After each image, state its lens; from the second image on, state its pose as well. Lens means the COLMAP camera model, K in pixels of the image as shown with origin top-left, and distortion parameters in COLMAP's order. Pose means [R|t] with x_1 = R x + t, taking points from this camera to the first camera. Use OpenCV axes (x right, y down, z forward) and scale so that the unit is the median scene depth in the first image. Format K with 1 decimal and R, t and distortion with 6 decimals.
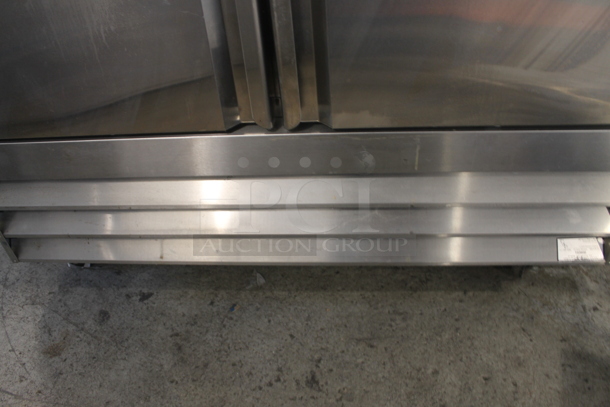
lens RADIAL K [[526.9, 0, 308.2], [0, 526.9, 207.6], [0, 0, 1]] dist [-0.141771, 0.114594]
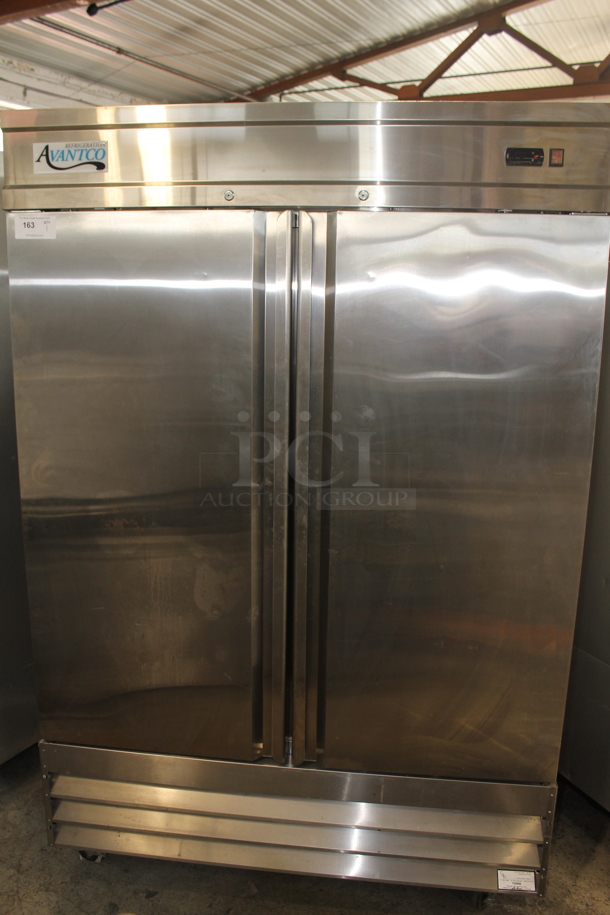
lens RADIAL K [[790.4, 0, 301.9], [0, 790.4, 450.6], [0, 0, 1]] dist [-0.141771, 0.114594]
pose [[0.995089, 0.091558, -0.037607, -0.012444], [-0.098541, 0.880607, -0.463487, 0.056899], [-0.009319, 0.464917, 0.885305, -0.939729]]
